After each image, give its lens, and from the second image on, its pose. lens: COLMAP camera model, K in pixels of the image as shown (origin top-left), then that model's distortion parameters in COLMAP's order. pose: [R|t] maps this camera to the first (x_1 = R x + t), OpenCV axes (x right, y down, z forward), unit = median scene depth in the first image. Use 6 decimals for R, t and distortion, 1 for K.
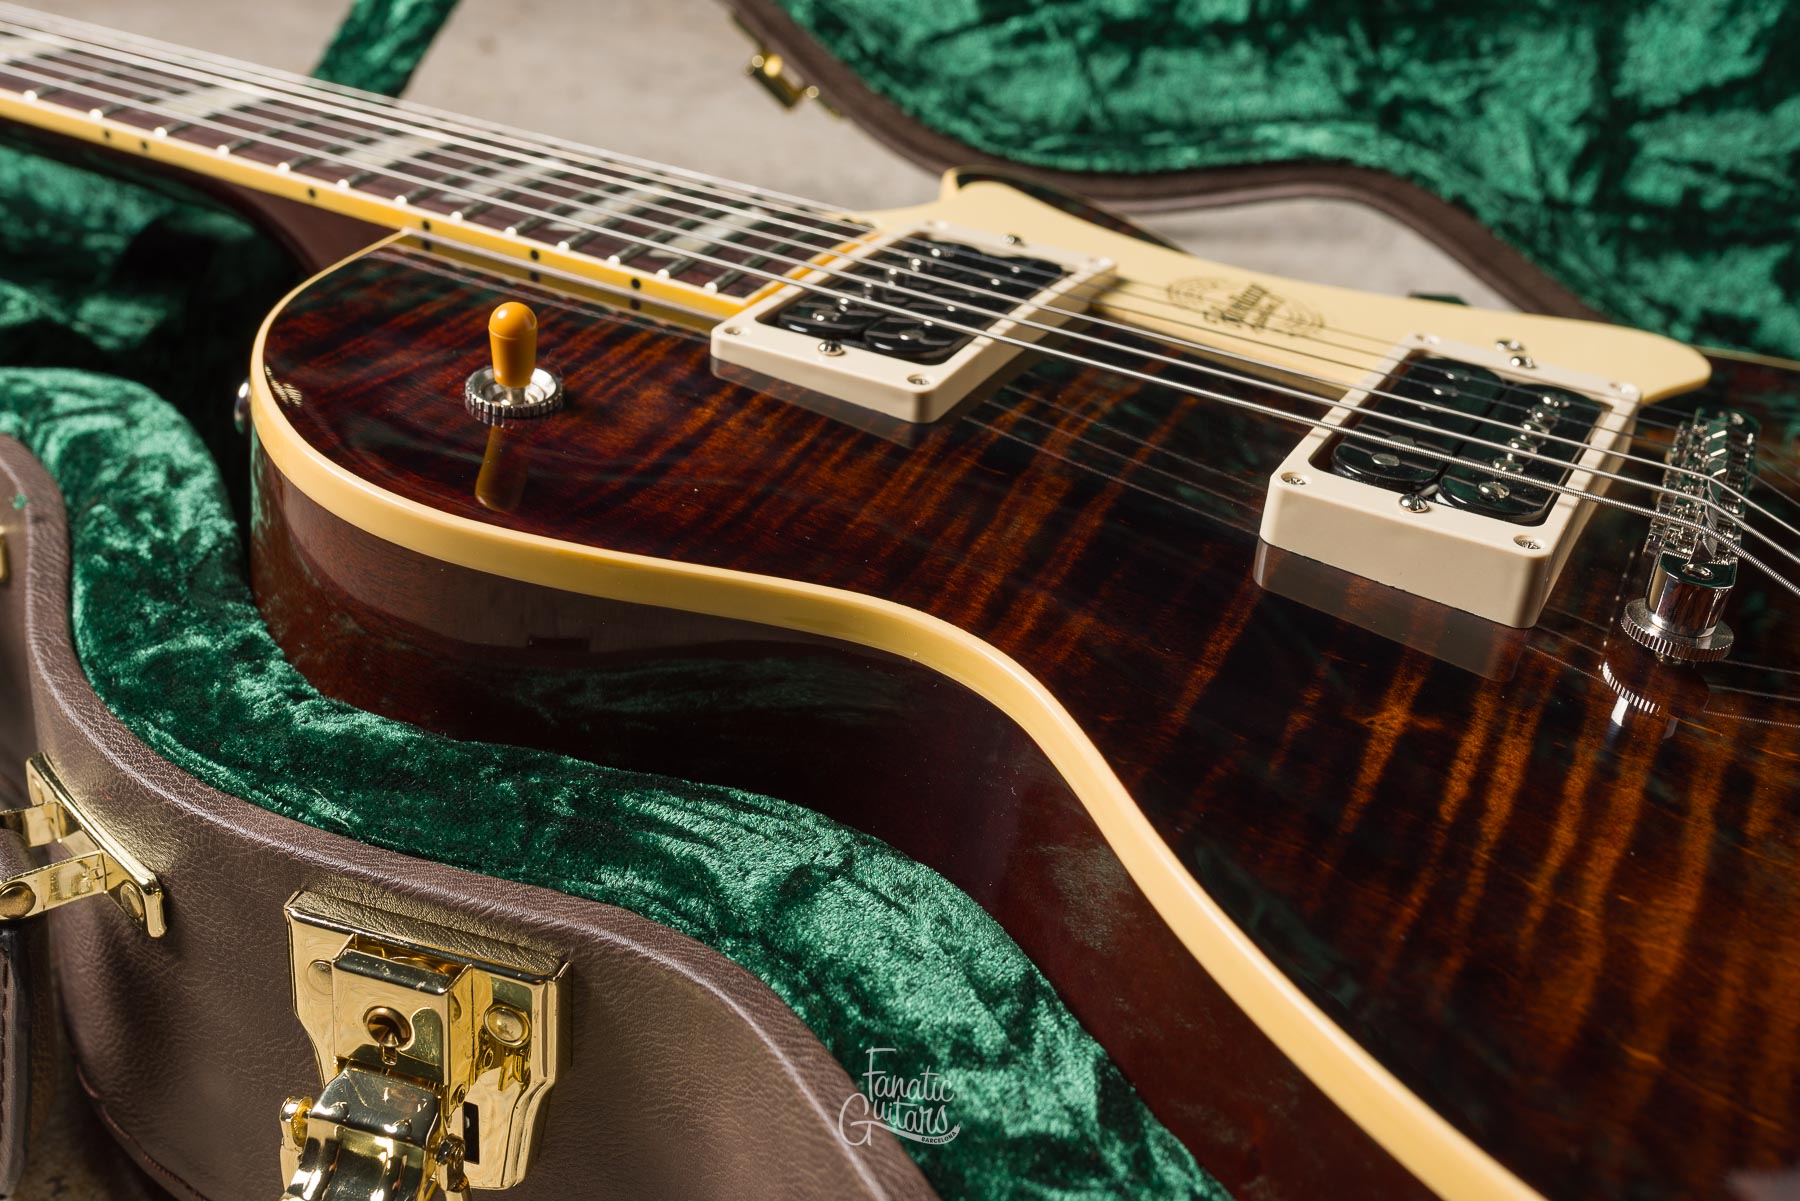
lens RADIAL K [[2022.5, 0, 901.6], [0, 2022.5, 605.4], [0, 0, 1]] dist [0.002234, 0.011676]
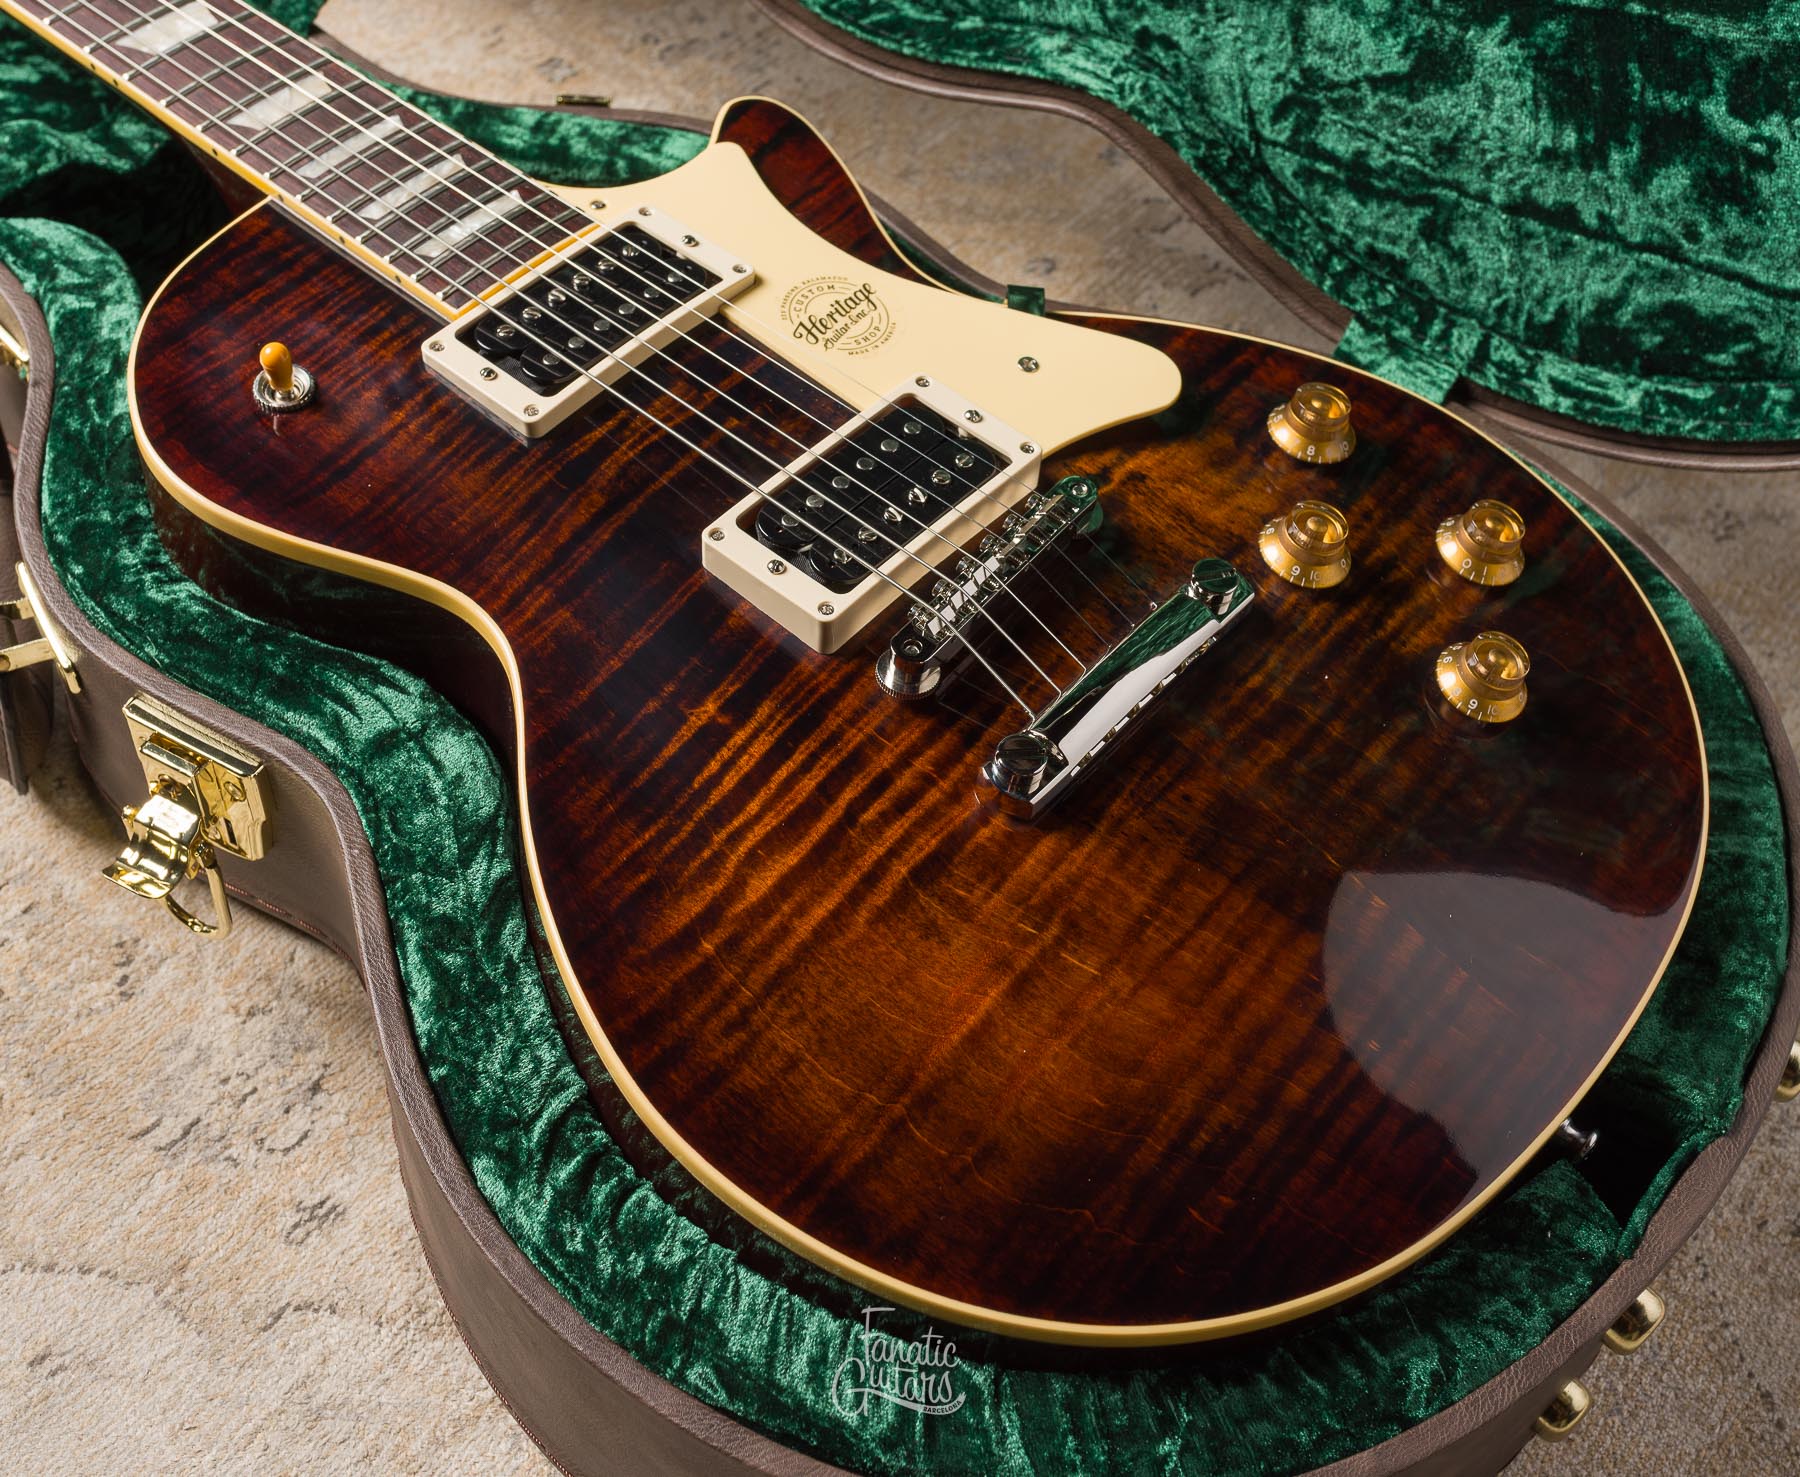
lens RADIAL K [[2321.9, 0, 937.6], [0, 2321.9, 739.0], [0, 0, 1]] dist [-0.006946, 0.019372]
pose [[0.976415, 0.157524, -0.147645, 0.587383], [-0.091929, 0.922107, 0.375857, -0.550548], [0.195351, -0.353420, 0.914840, -0.628828]]
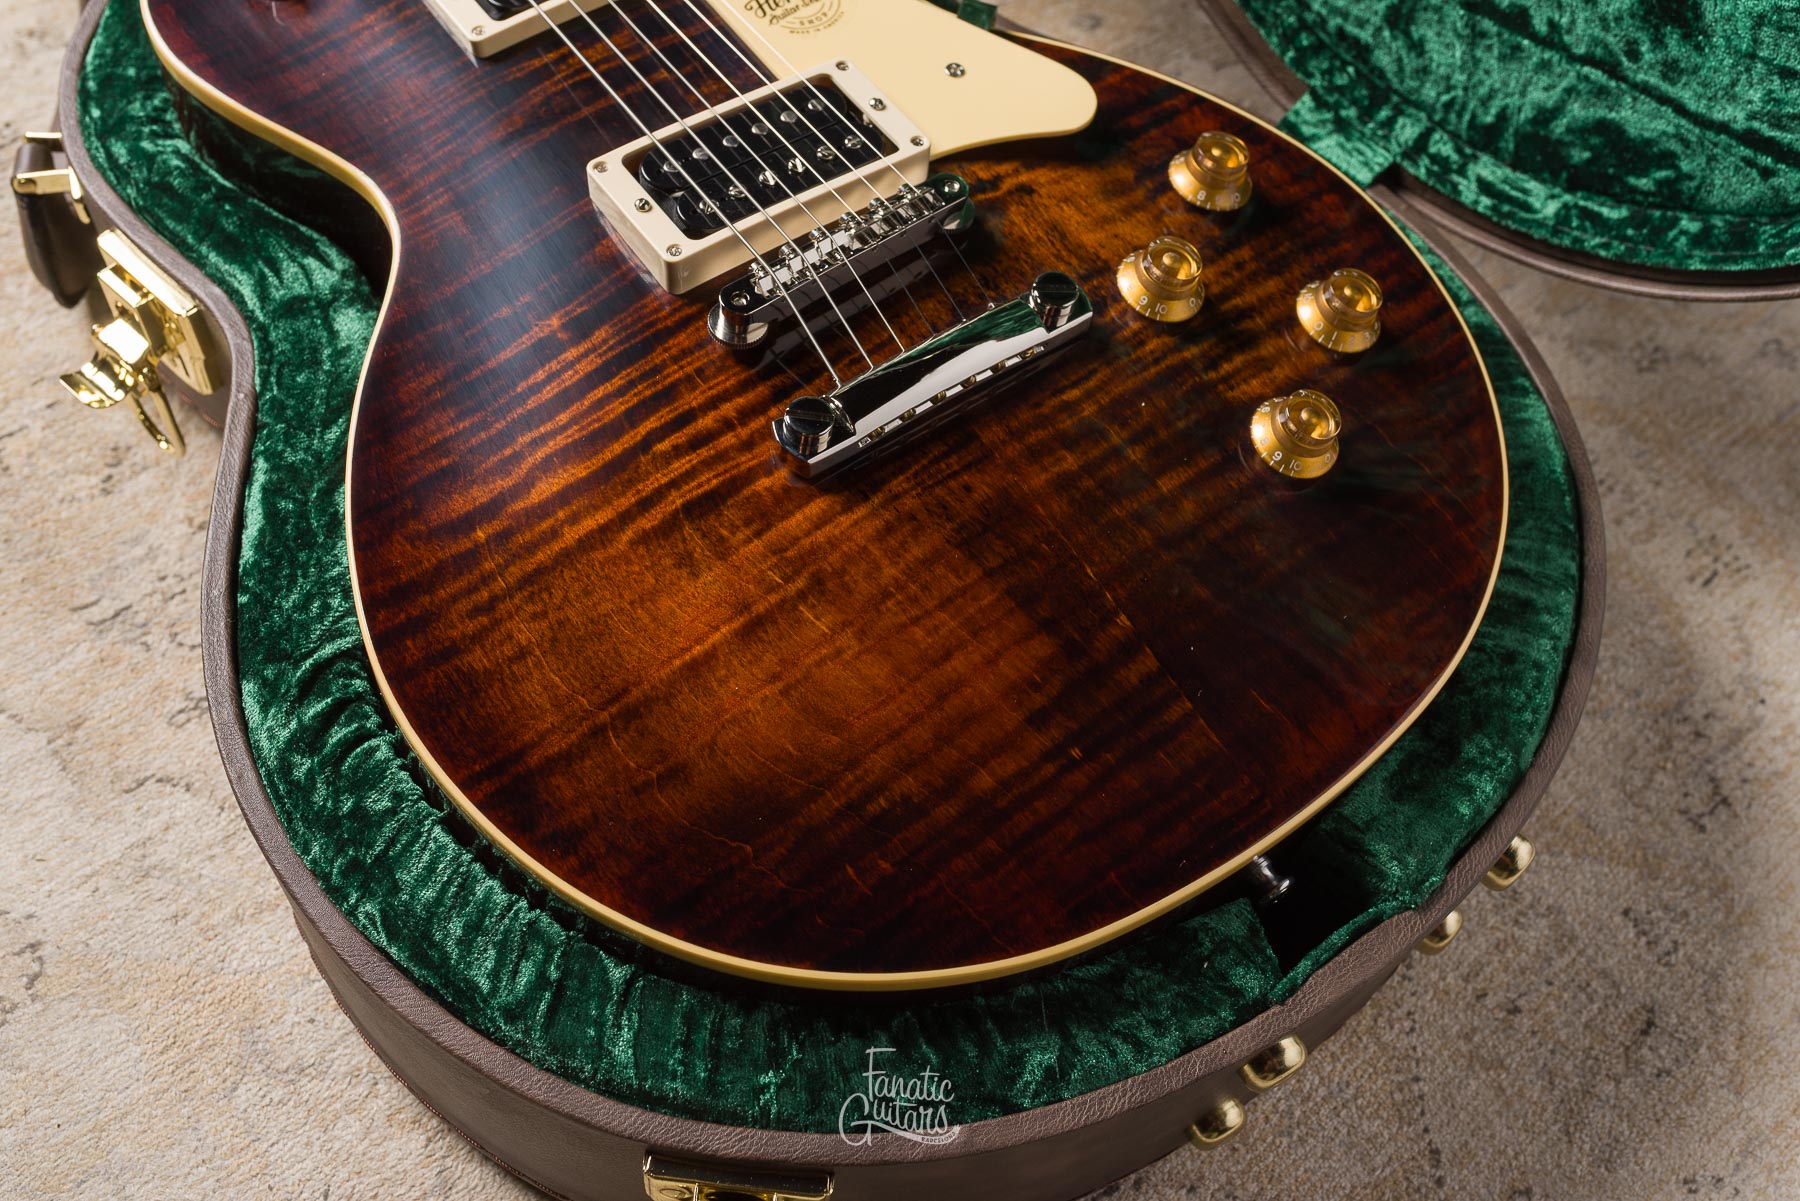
lens RADIAL K [[1768.5, 0, 899.0], [0, 1768.5, 598.5], [0, 0, 1]] dist [-0.004908, 0.010981]
pose [[0.897764, 0.358048, -0.256558, 0.835931], [-0.206359, 0.856465, 0.473163, -0.455961], [0.389148, -0.371845, 0.842790, -0.277639]]
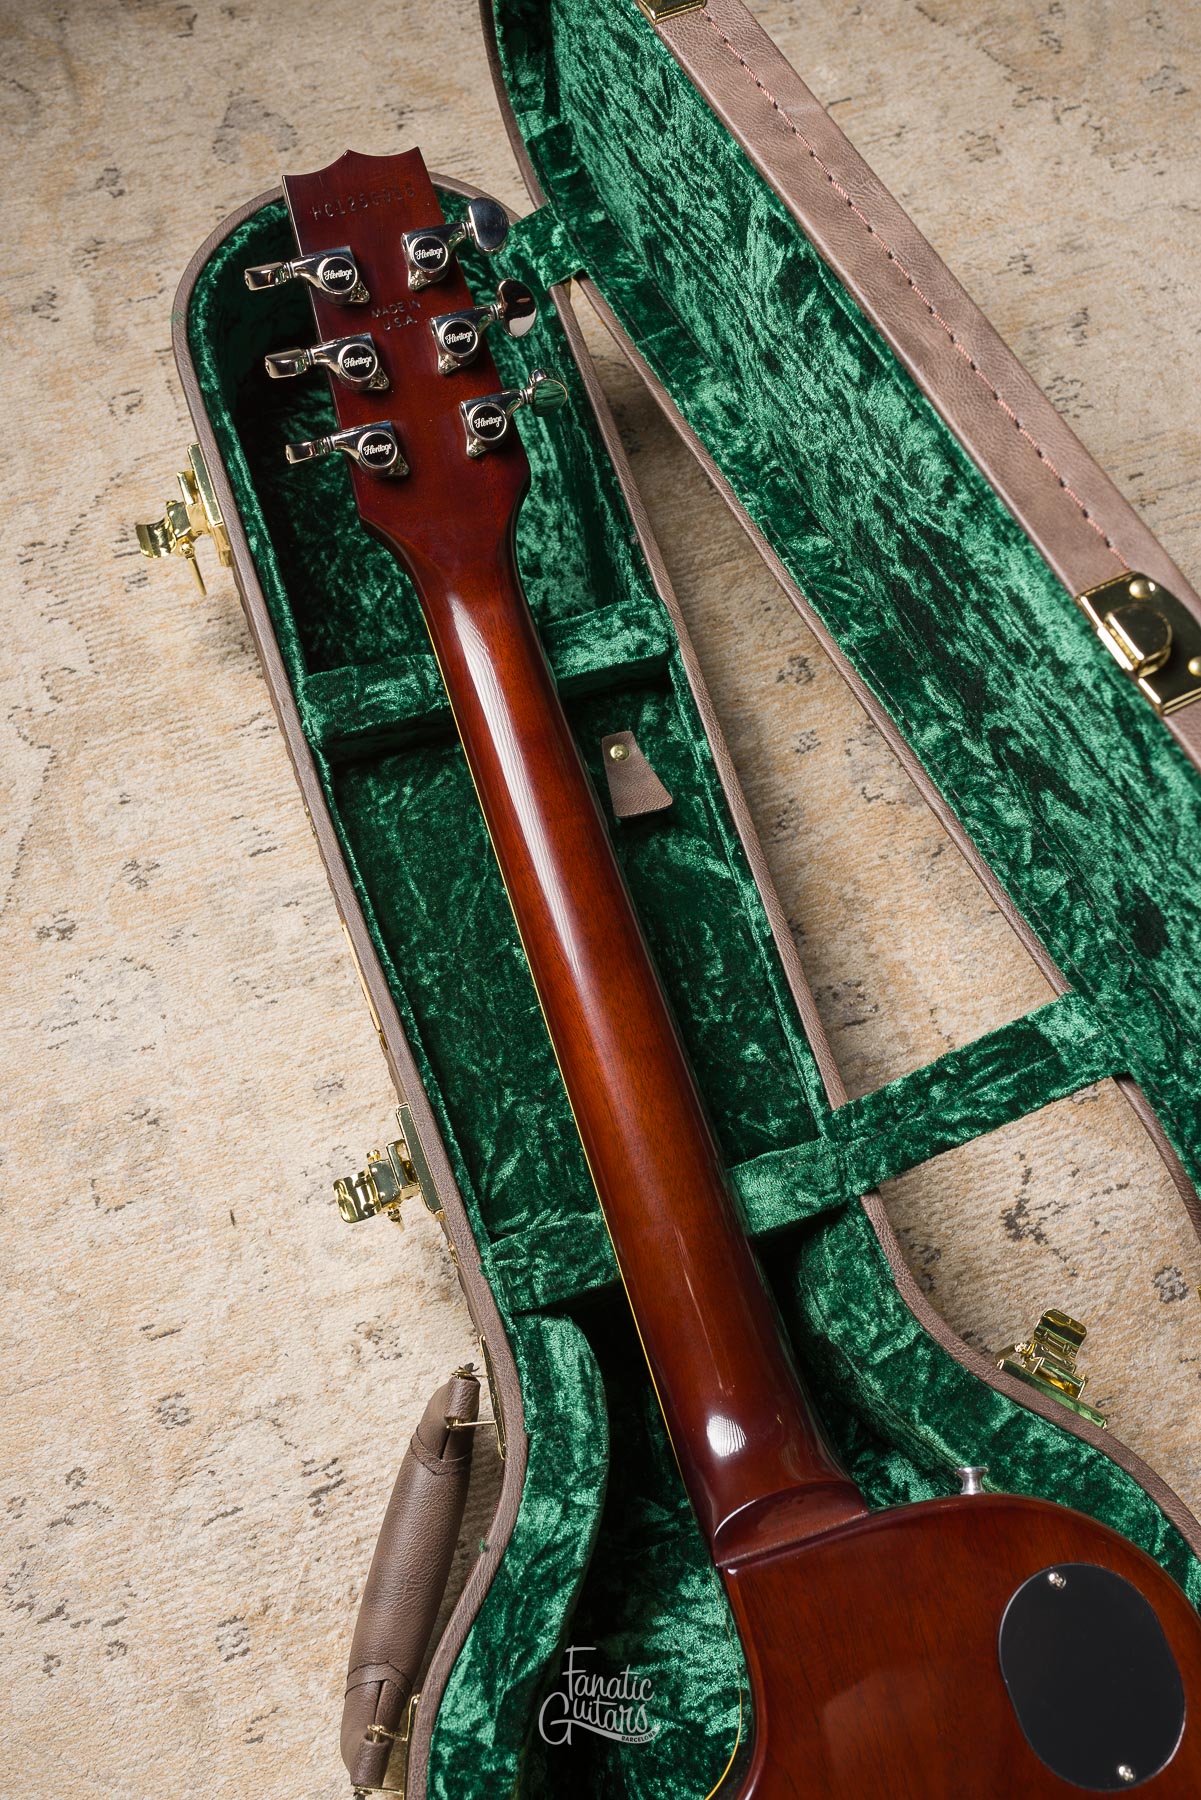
lens RADIAL K [[1741.5, 0, 601.2], [0, 1741.5, 908.0], [0, 0, 1]] dist [-0.004060, 0.007011]
pose [[0.708501, 0.634694, -0.308528, -0.243332], [-0.309019, 0.672067, 0.672929, -1.613802], [0.634455, -0.381430, 0.672293, 0.219981]]
